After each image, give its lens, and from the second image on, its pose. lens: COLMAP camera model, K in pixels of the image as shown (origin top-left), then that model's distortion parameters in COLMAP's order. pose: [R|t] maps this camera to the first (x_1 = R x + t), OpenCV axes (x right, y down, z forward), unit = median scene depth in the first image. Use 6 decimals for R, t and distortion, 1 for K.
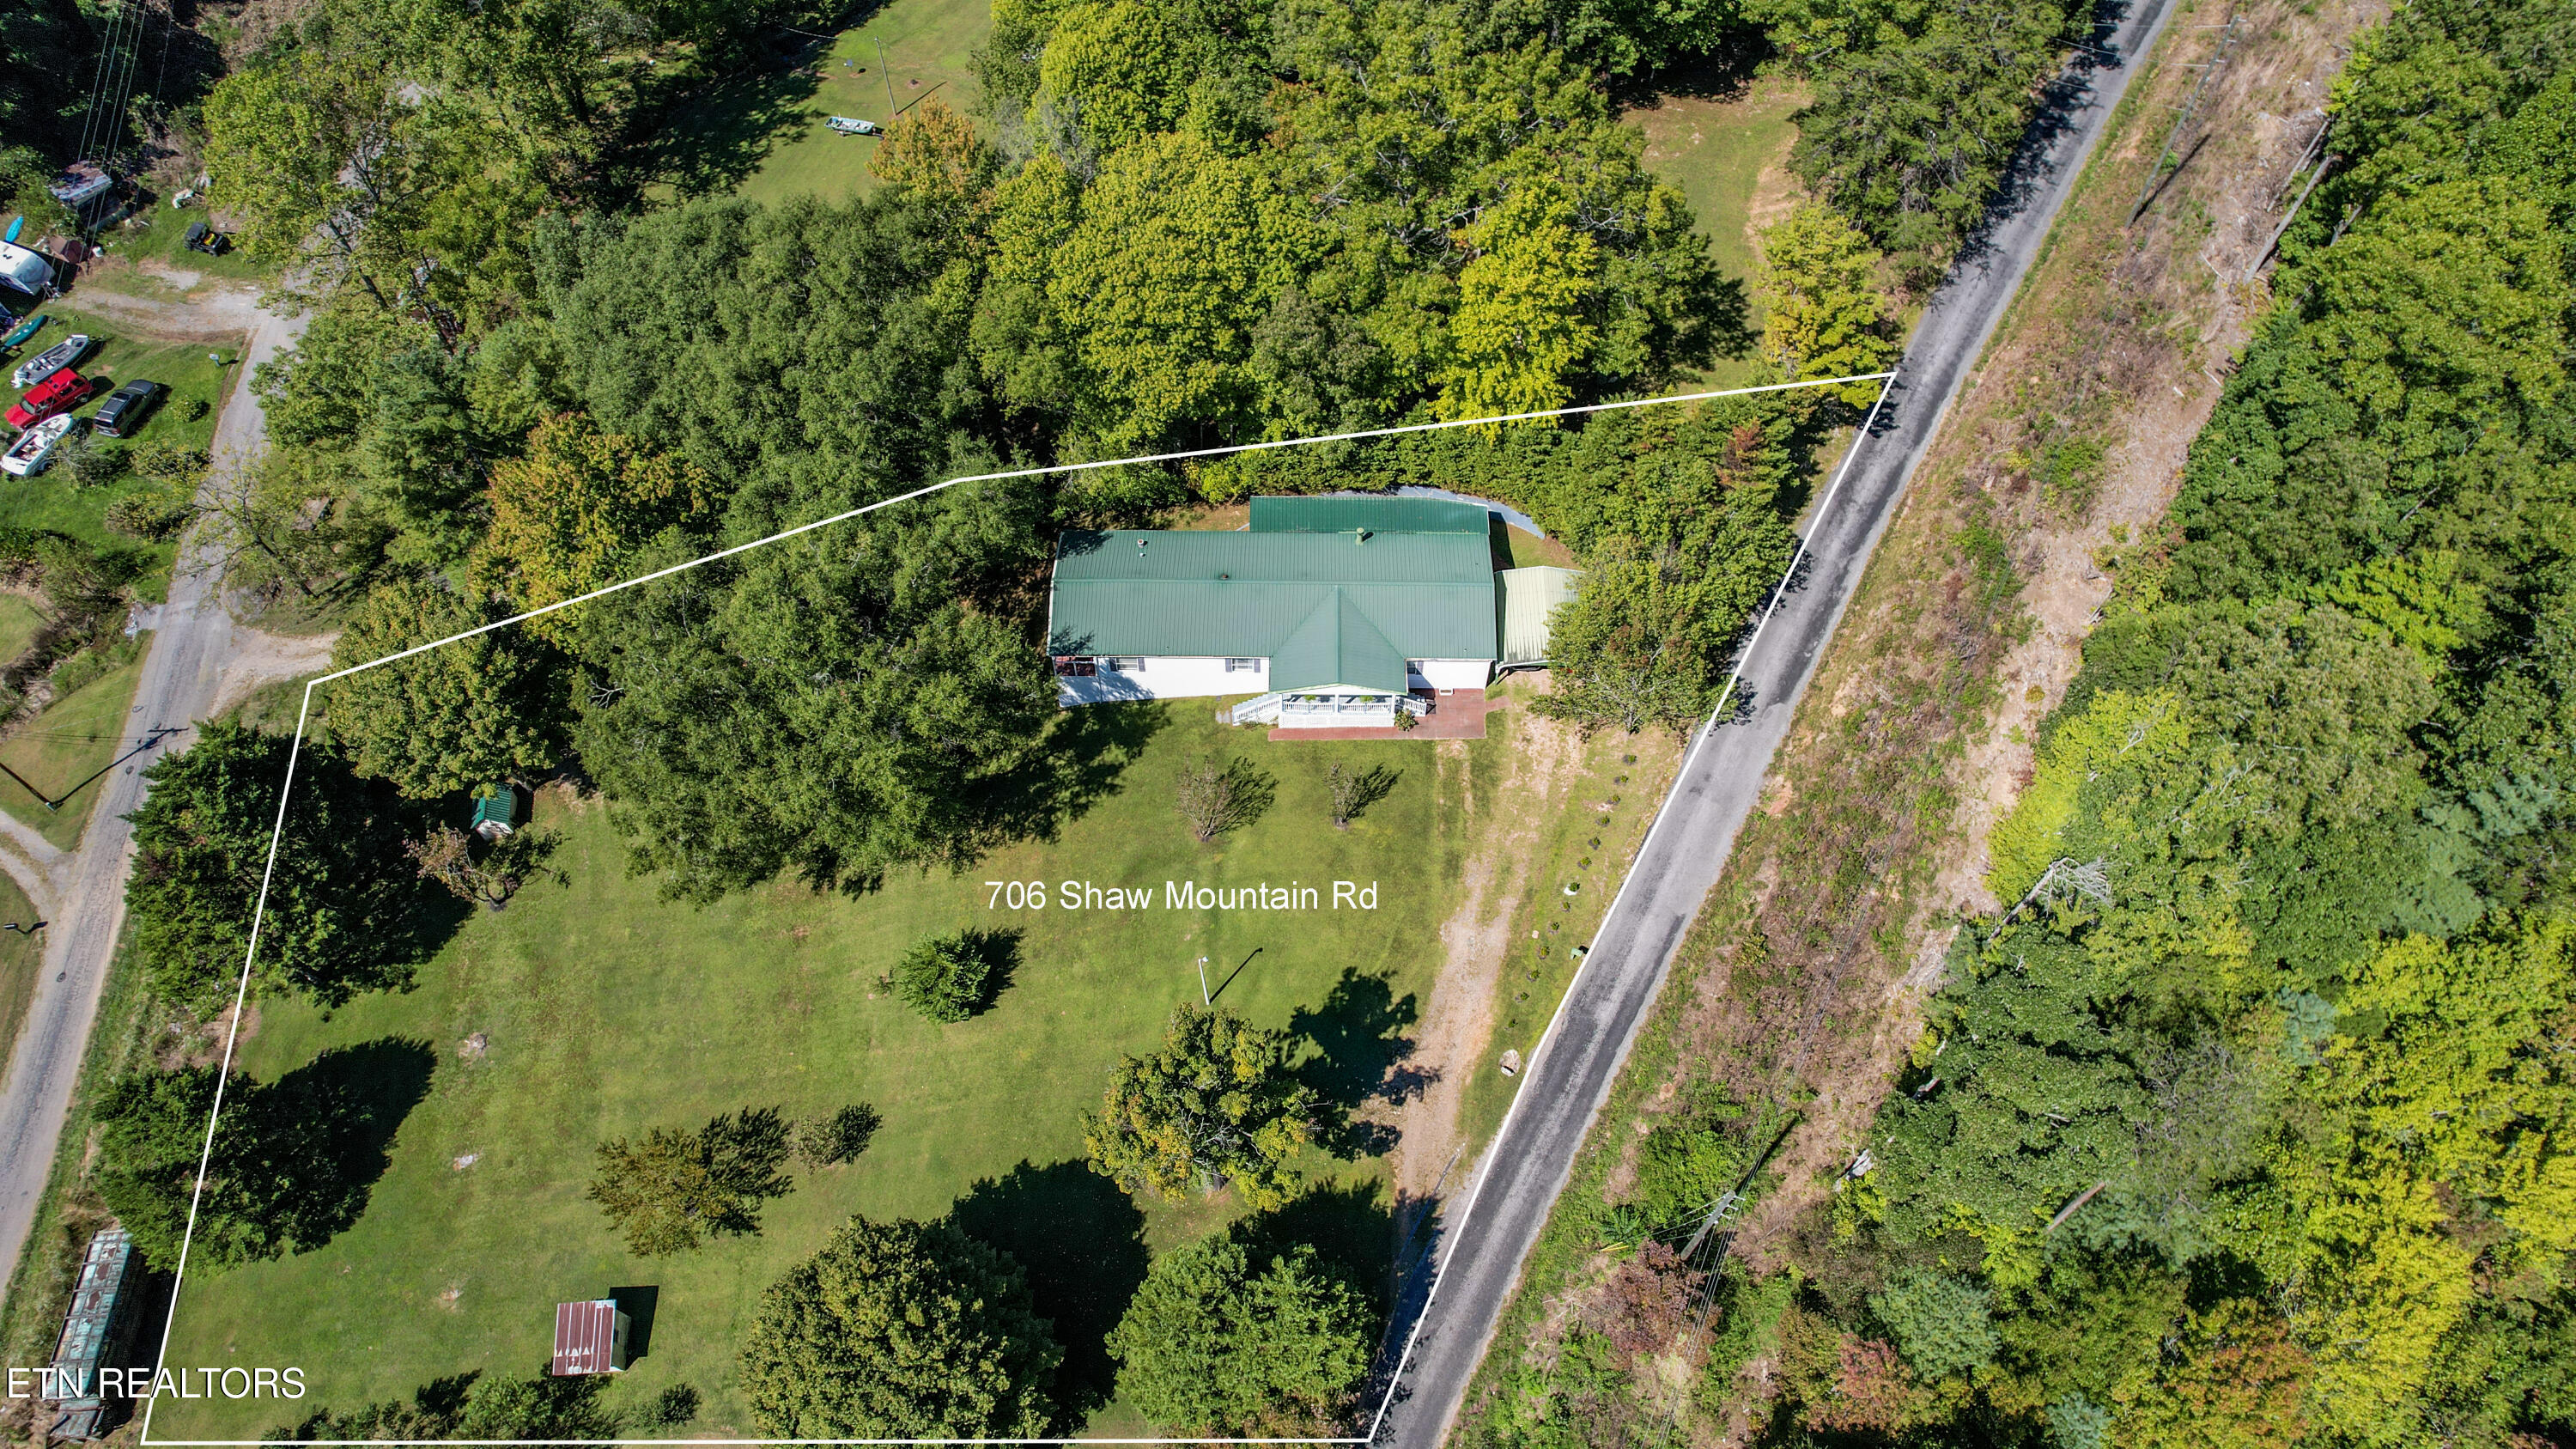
lens RADIAL K [[1718.1, 0, 1288.0], [0, 1718.1, 724.5], [0, 0, 1]] dist [-0.002652, -0.000323]
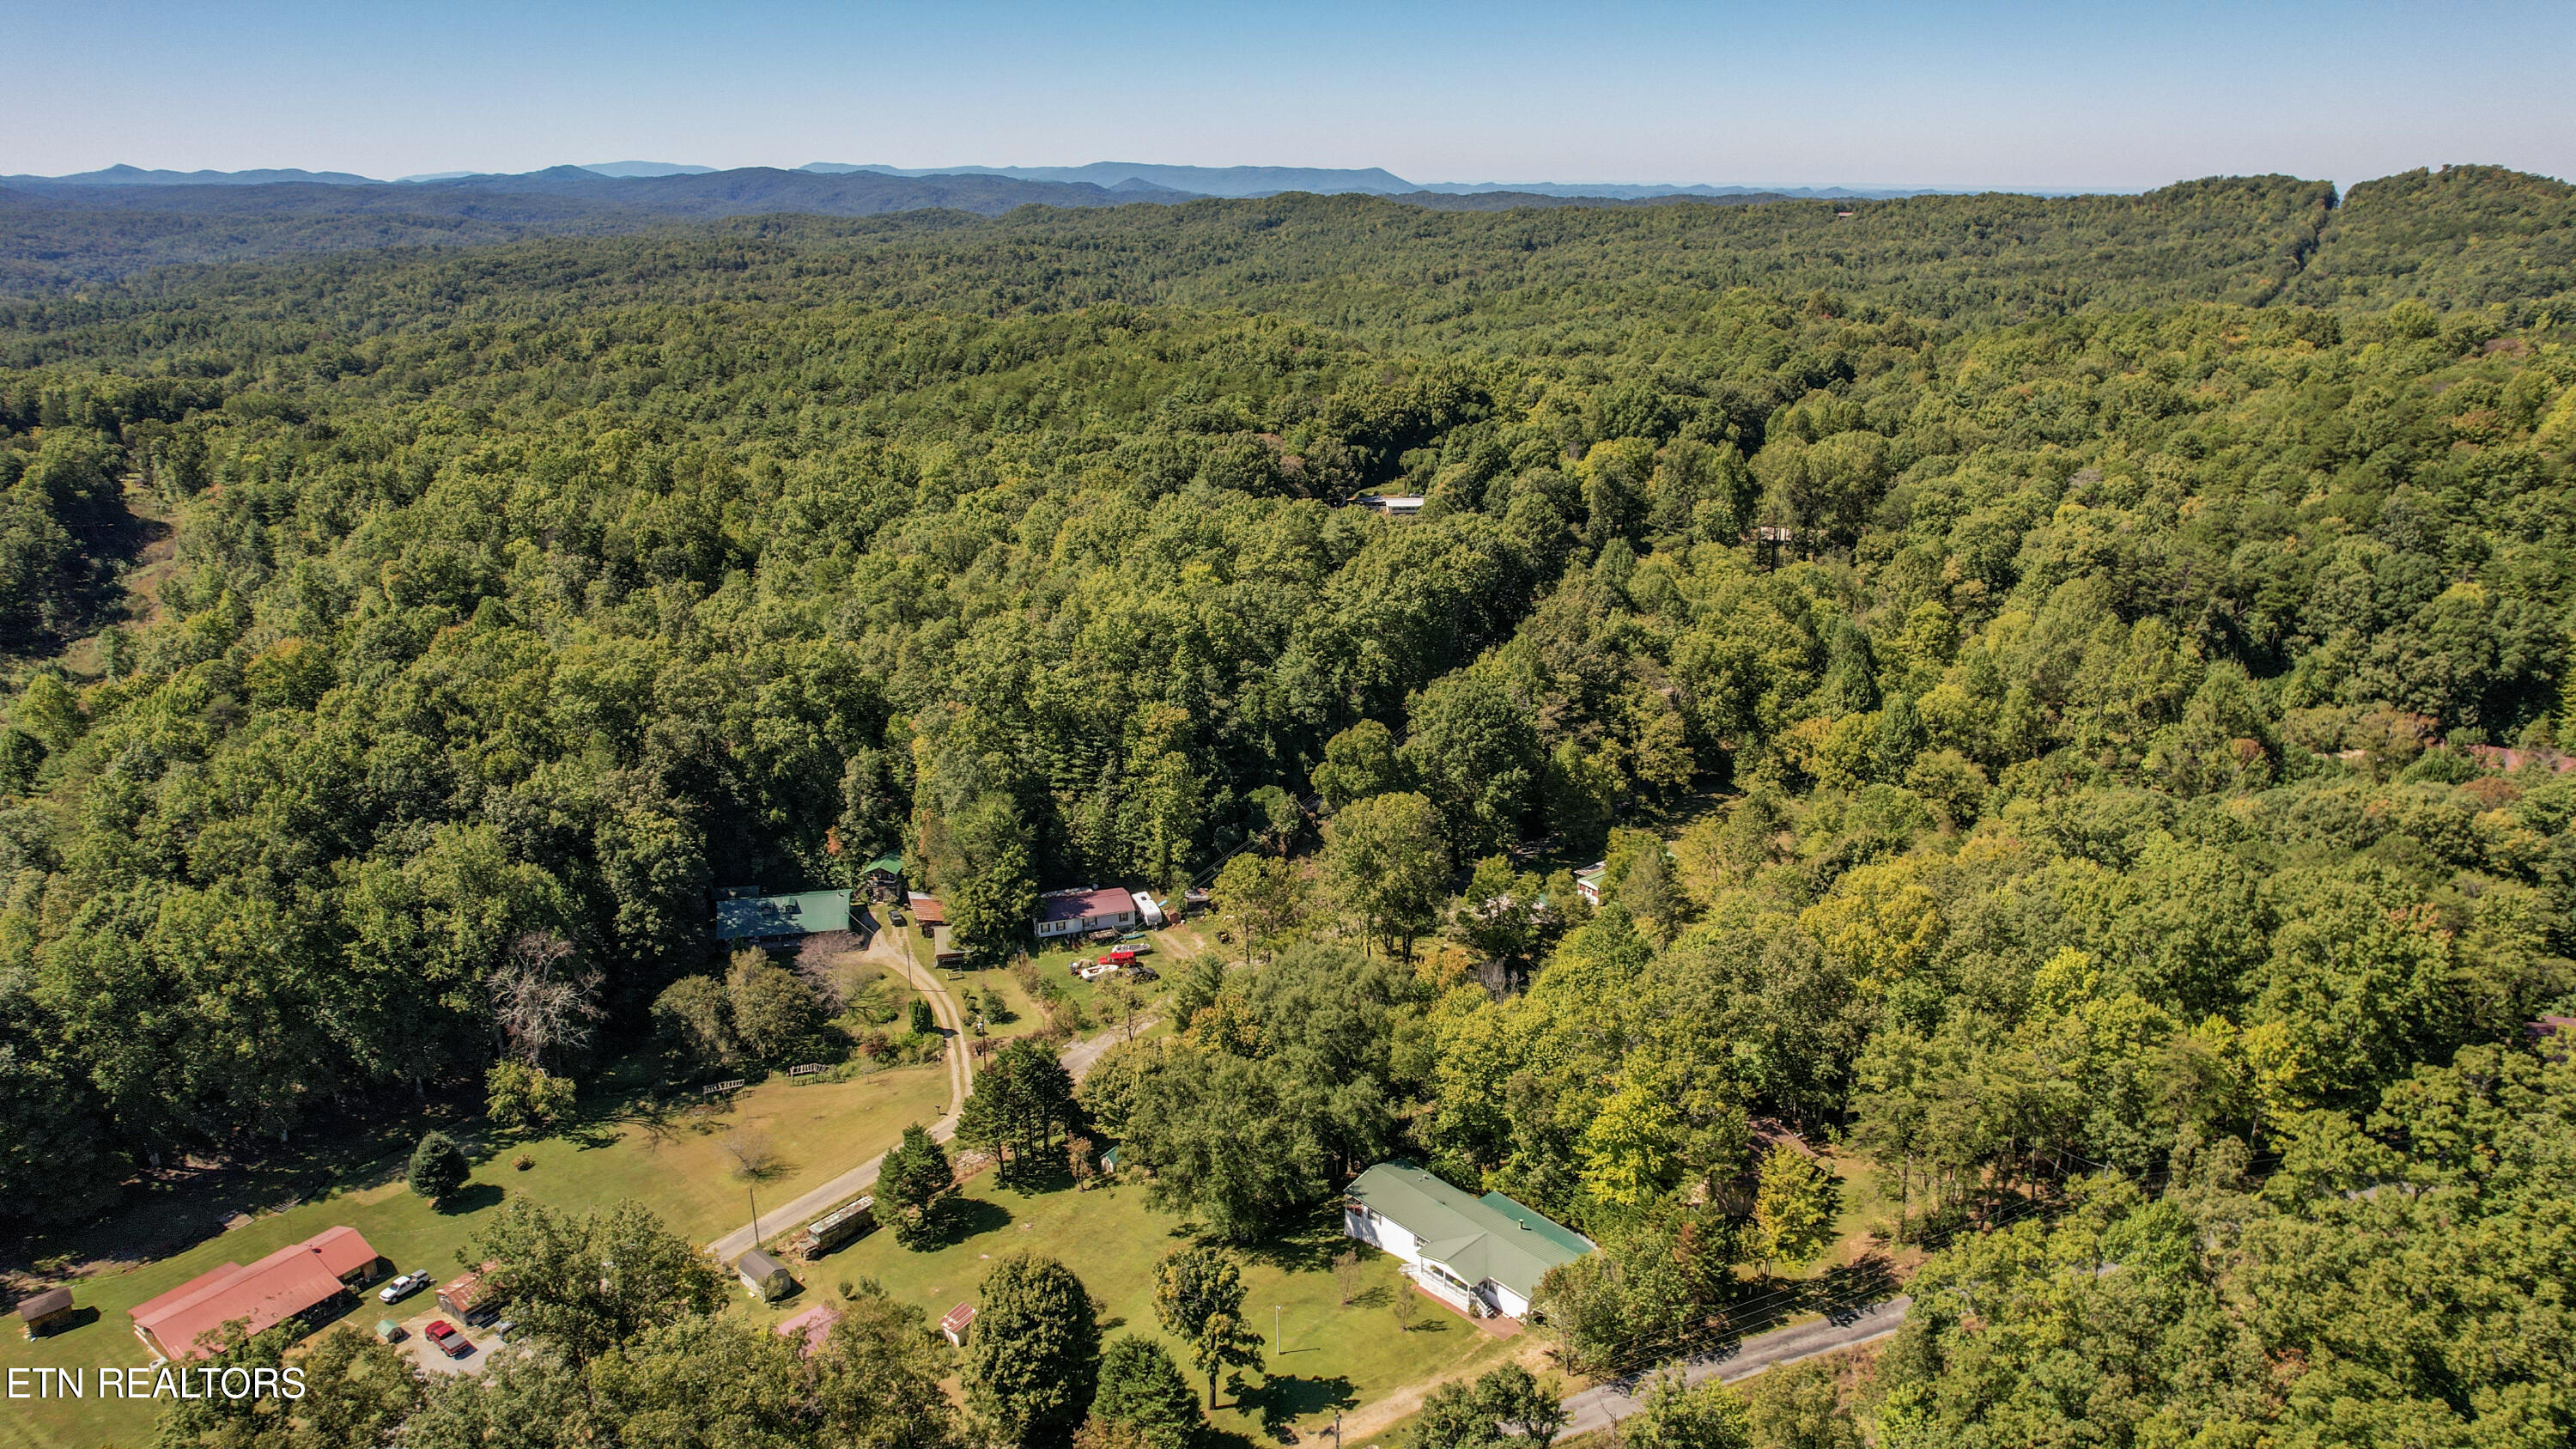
lens RADIAL K [[1718.1, 0, 1288.0], [0, 1718.1, 724.5], [0, 0, 1]] dist [-0.002652, -0.000323]
pose [[0.706655, 0.246508, -0.663229, 0.942101], [-0.600400, 0.704869, -0.377728, 0.348290], [0.374377, 0.665126, 0.646103, -0.590361]]
